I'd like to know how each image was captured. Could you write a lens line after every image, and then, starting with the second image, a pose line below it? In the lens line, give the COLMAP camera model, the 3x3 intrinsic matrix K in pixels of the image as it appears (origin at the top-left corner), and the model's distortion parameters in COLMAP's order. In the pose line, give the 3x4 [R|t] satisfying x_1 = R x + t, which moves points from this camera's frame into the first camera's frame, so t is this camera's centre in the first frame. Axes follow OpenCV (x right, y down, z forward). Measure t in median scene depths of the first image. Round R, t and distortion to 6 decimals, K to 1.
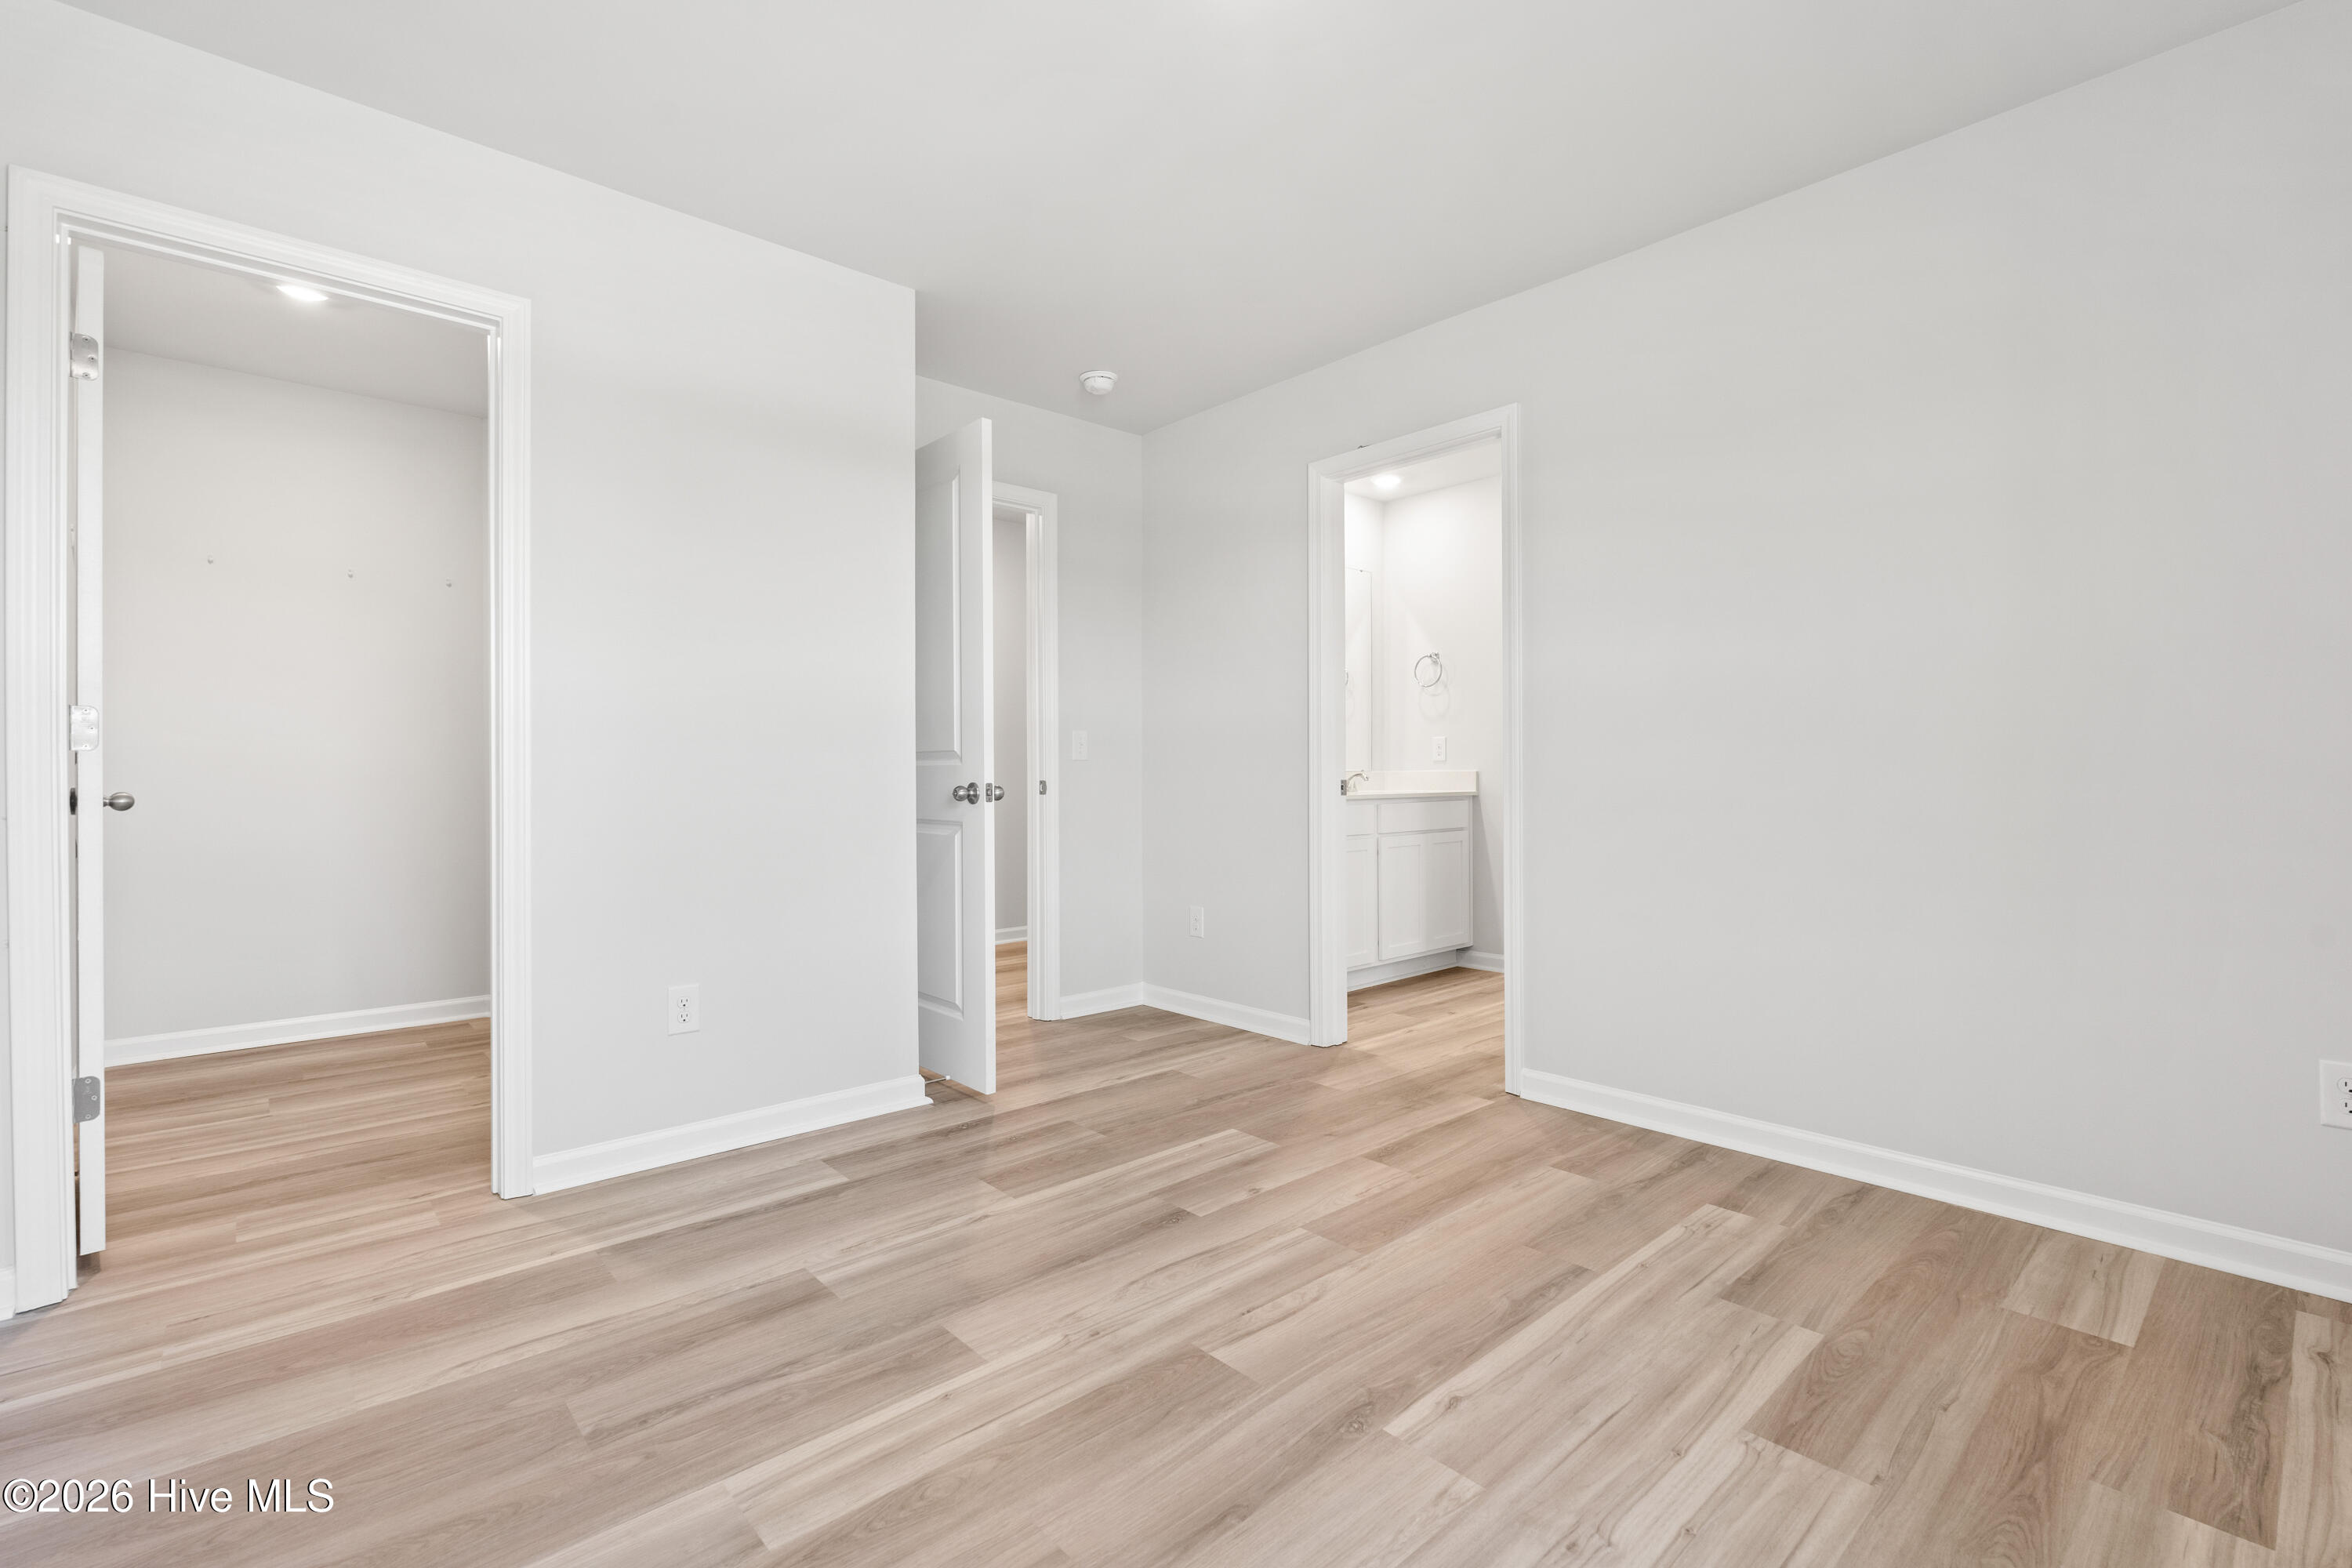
lens RADIAL K [[1058.3, 0, 1181.9], [0, 1058.3, 775.1], [0, 0, 1]] dist [-0.003424, 0.000567]
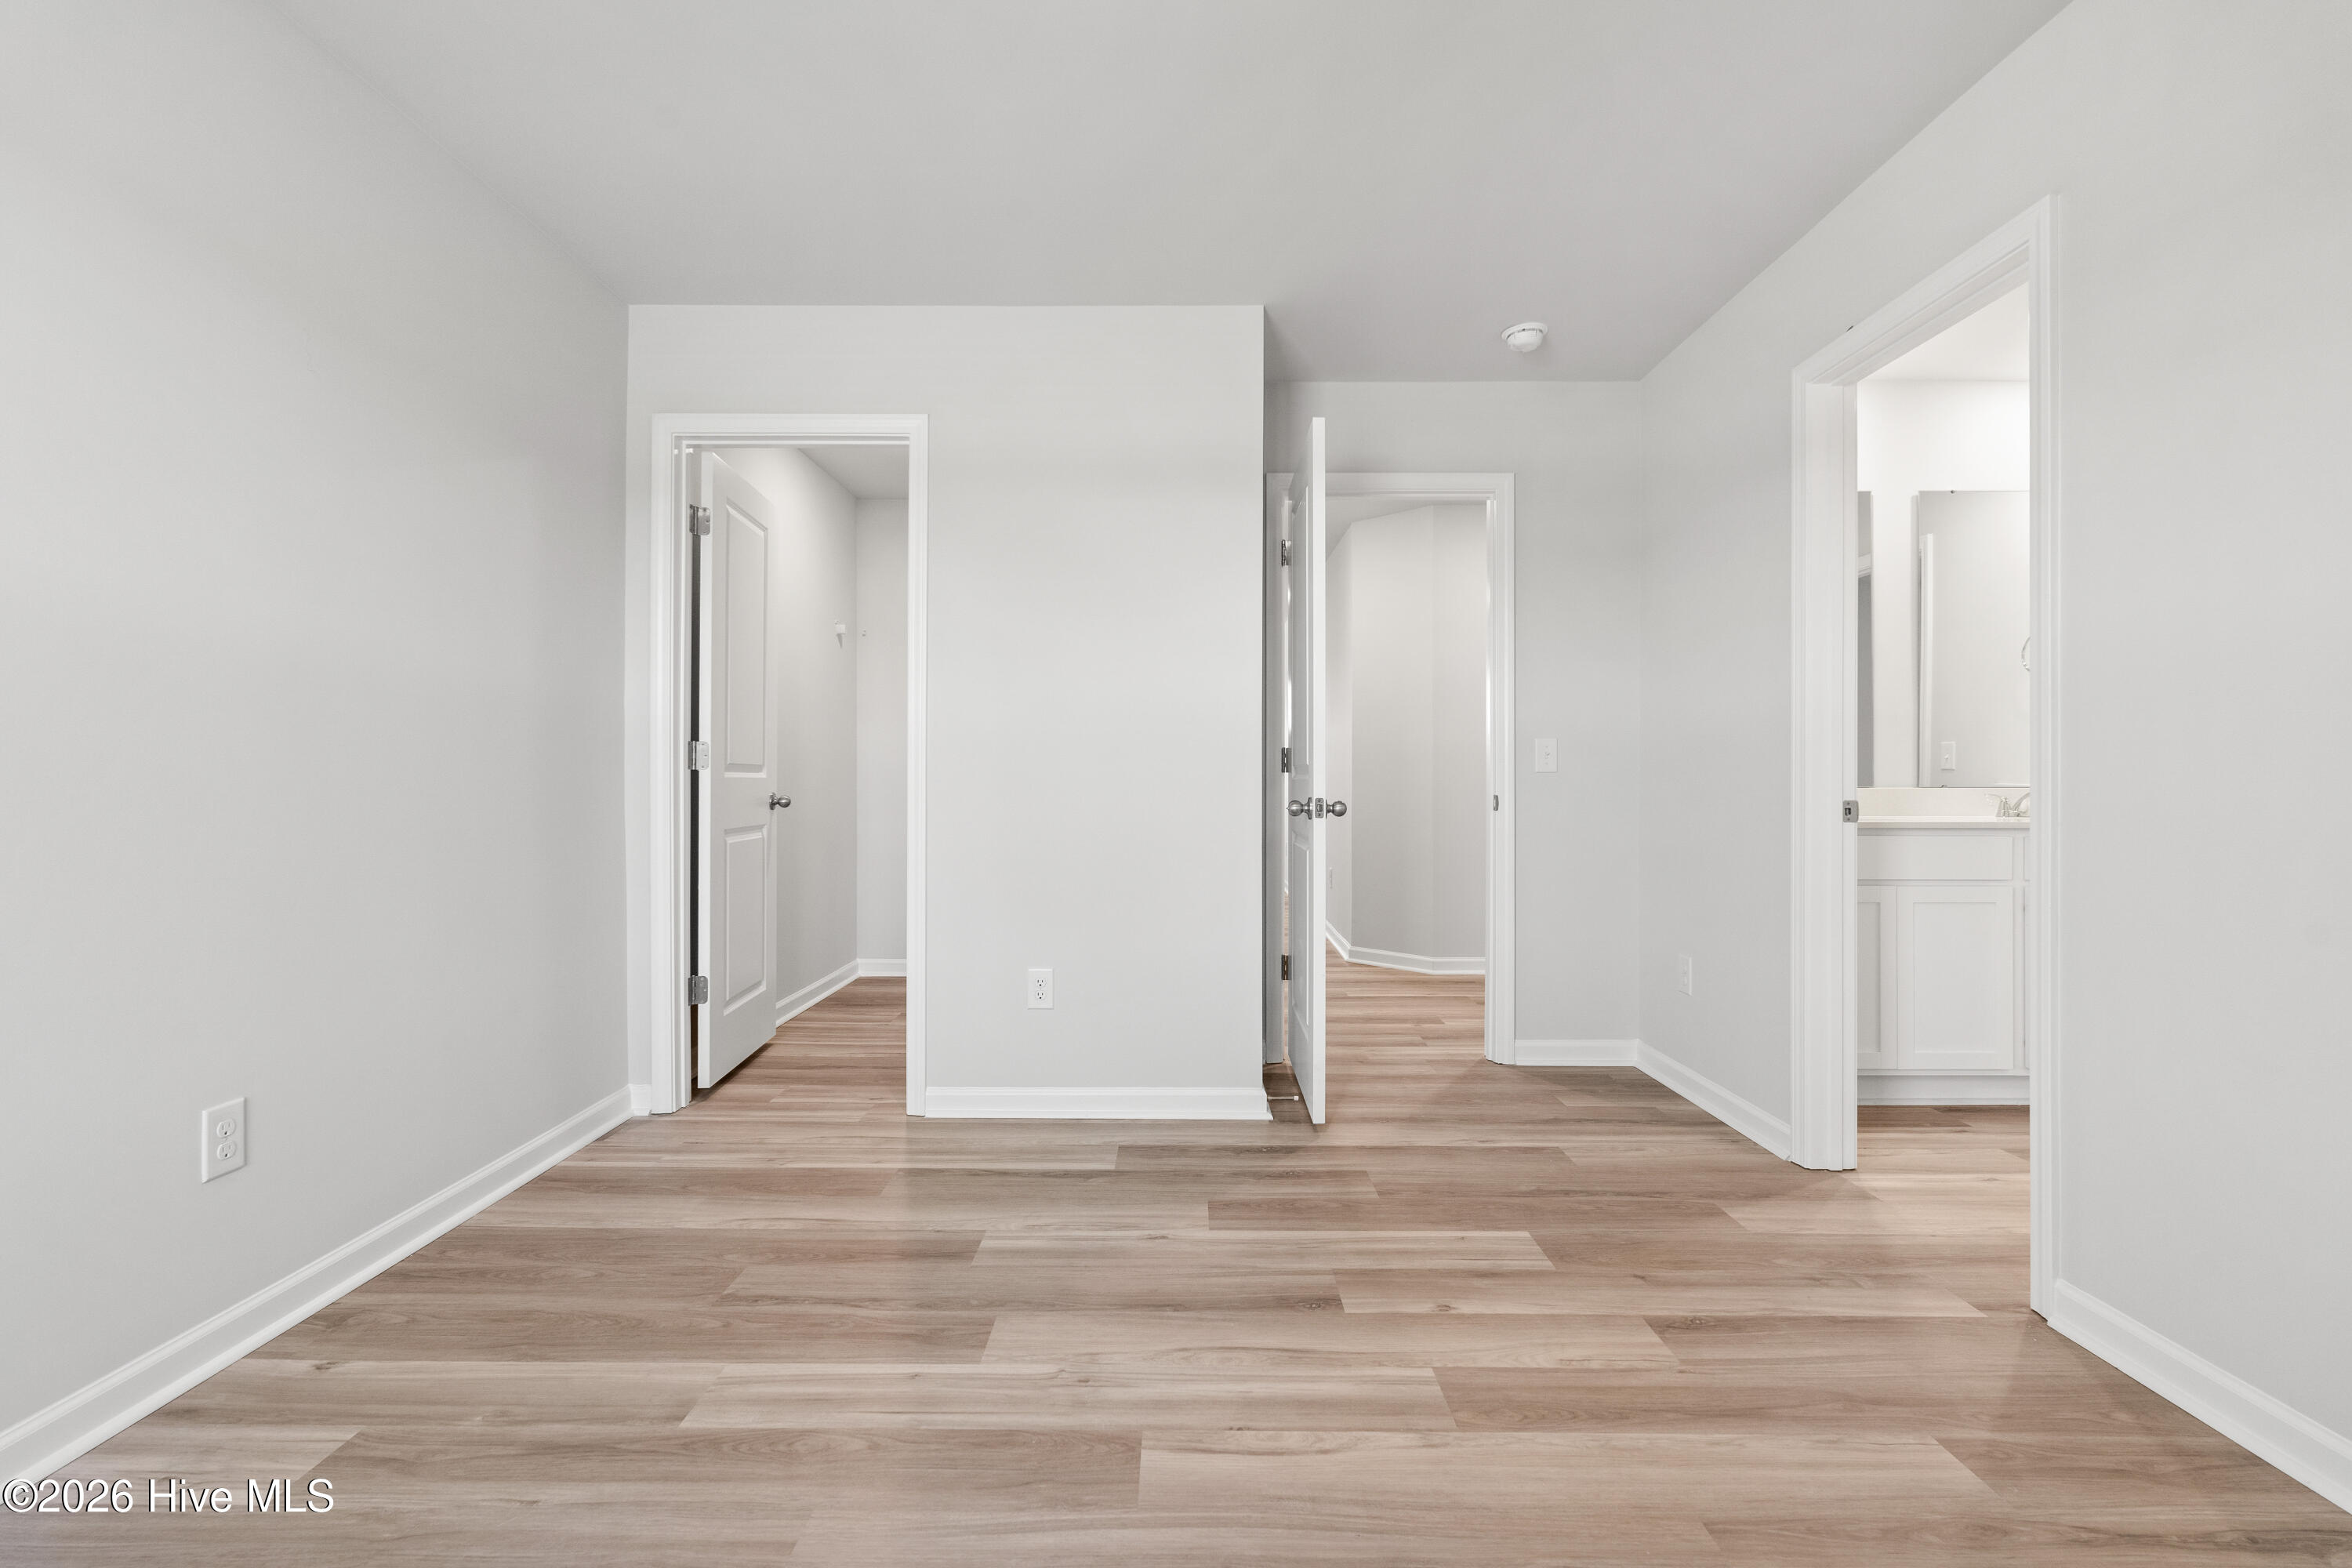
lens RADIAL K [[1051.7, 0, 1169.1], [0, 1051.7, 789.8], [0, 0, 1]] dist [-0.003024, 0.000605]
pose [[0.734512, 0.010904, -0.678509, 0.482677], [-0.005587, 0.999934, 0.010021, -0.012967], [0.678573, -0.003570, 0.734524, 0.279310]]
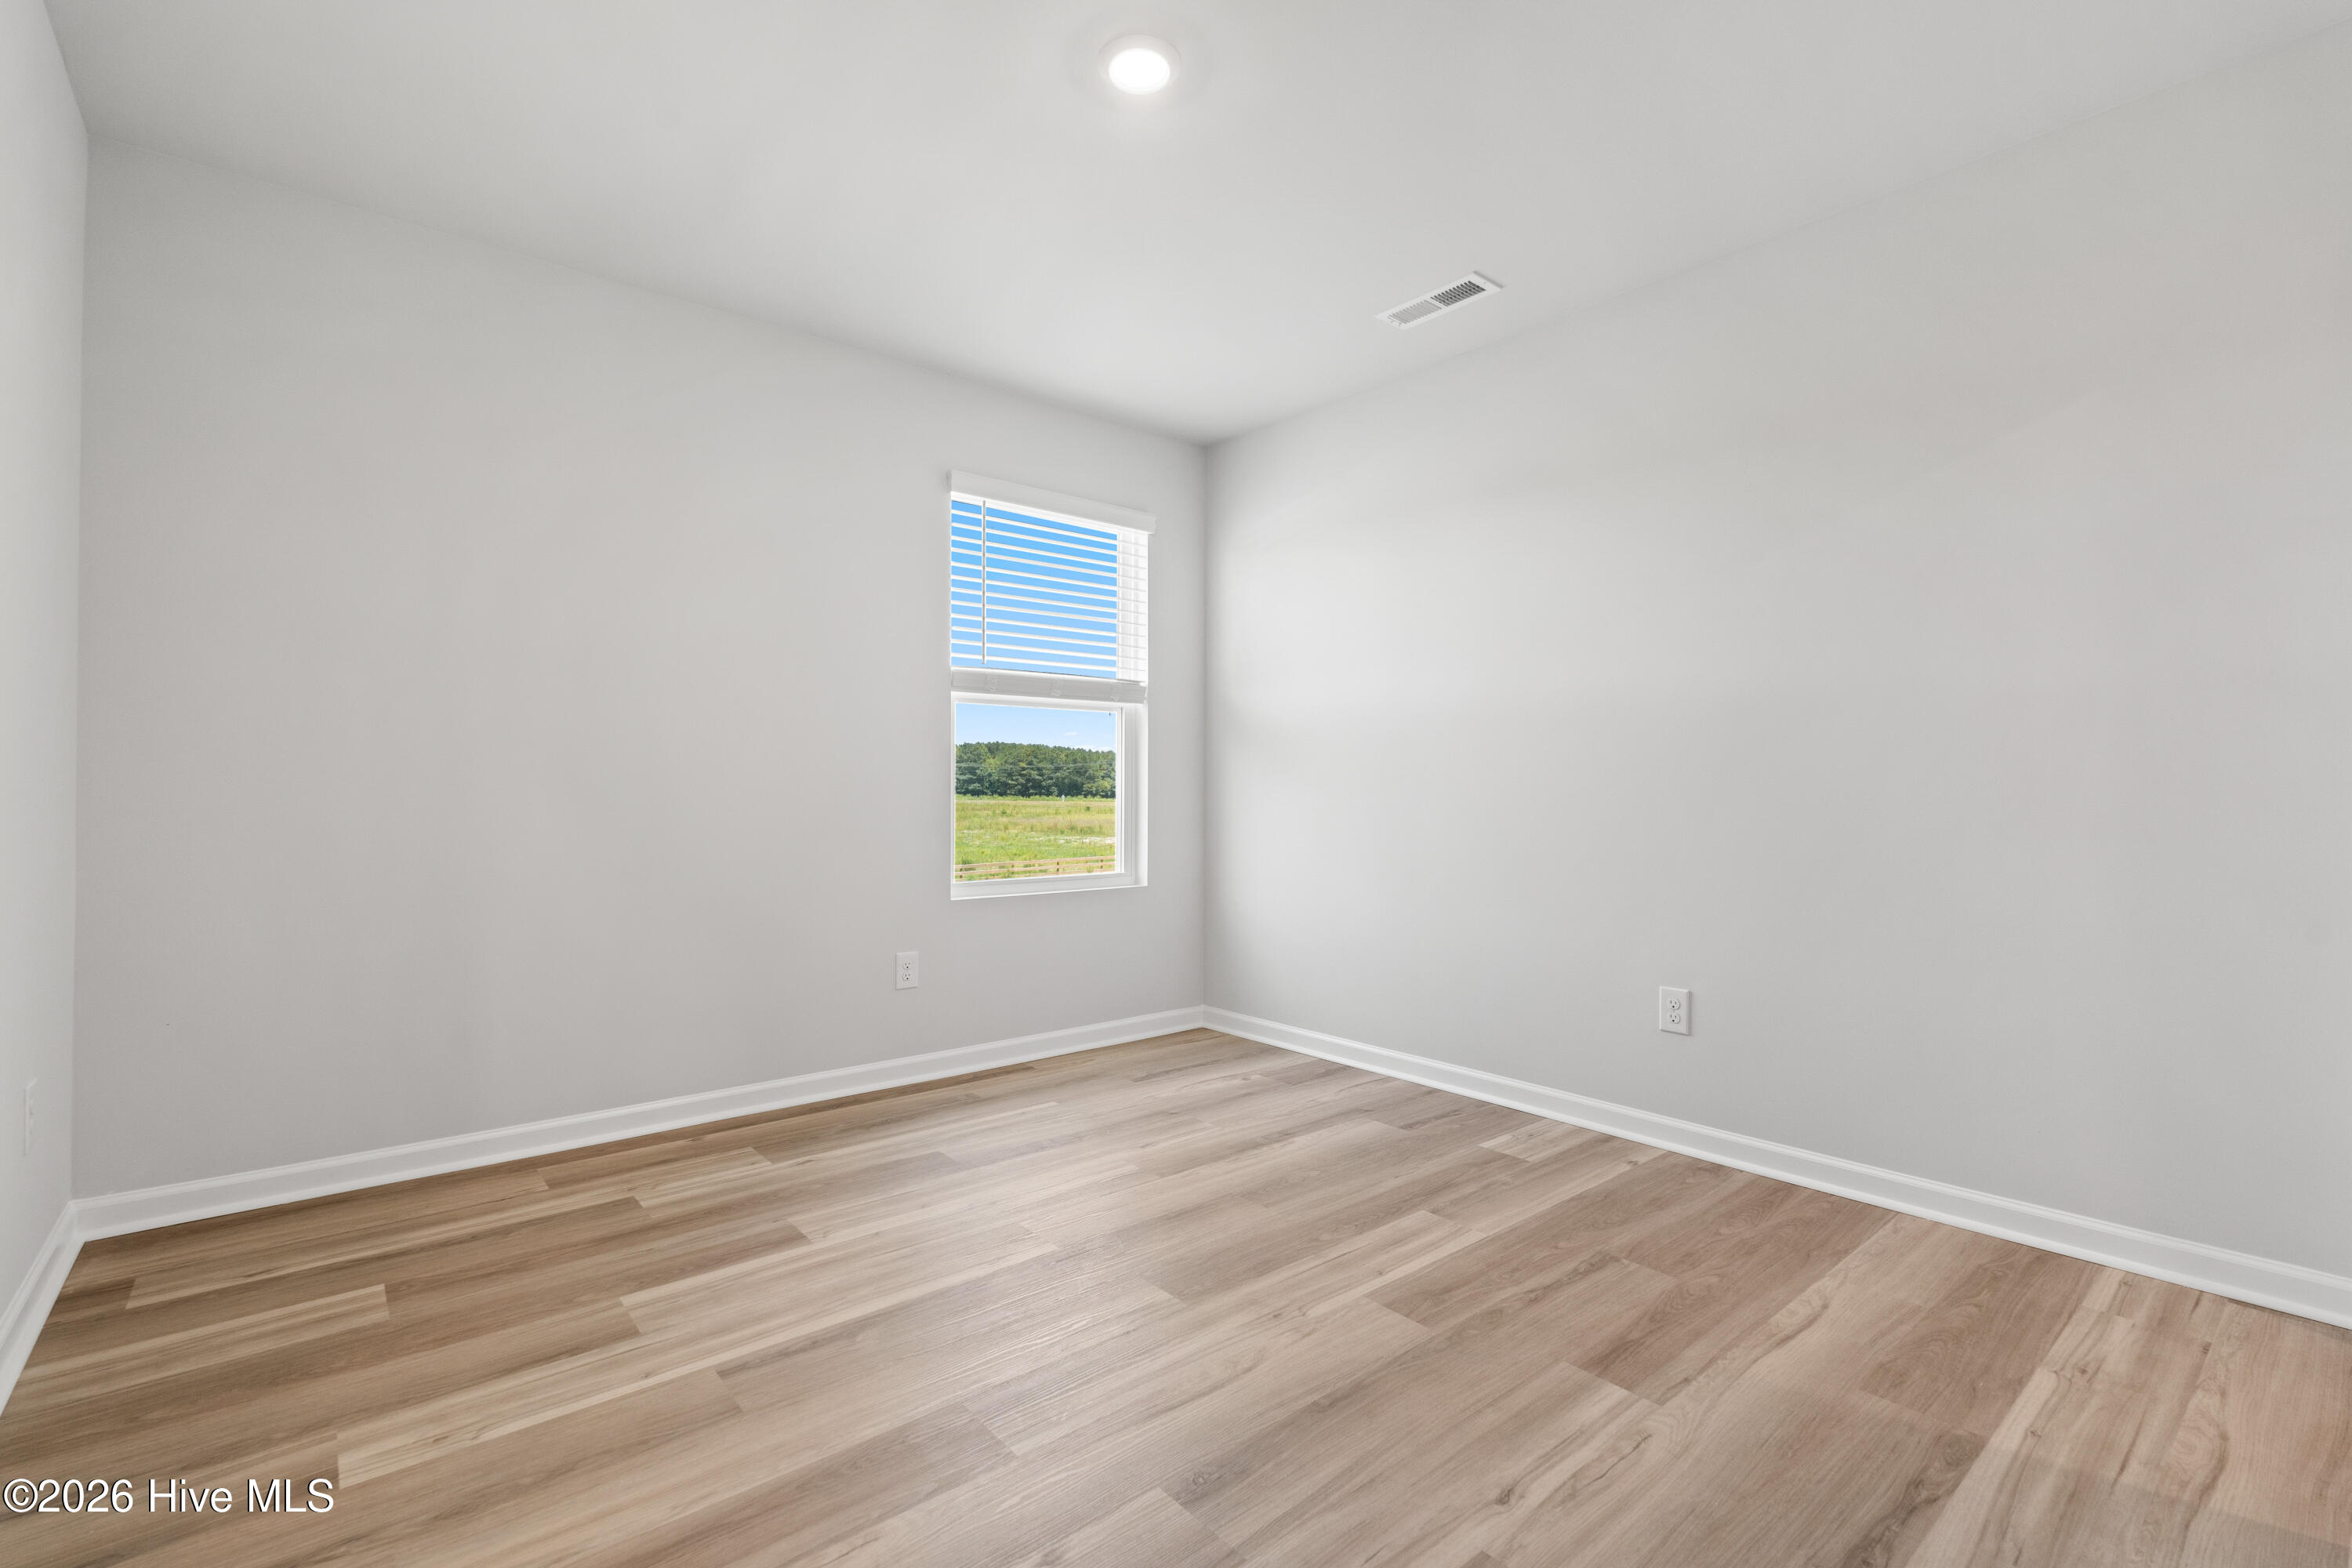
lens RADIAL K [[1051.7, 0, 1169.1], [0, 1051.7, 789.8], [0, 0, 1]] dist [-0.003024, 0.000605]
pose [[-0.998864, 0.001869, 0.047612, -0.019142], [0.001920, 0.999998, 0.001033, -0.003754], [-0.047610, 0.001123, -0.998865, 1.624424]]
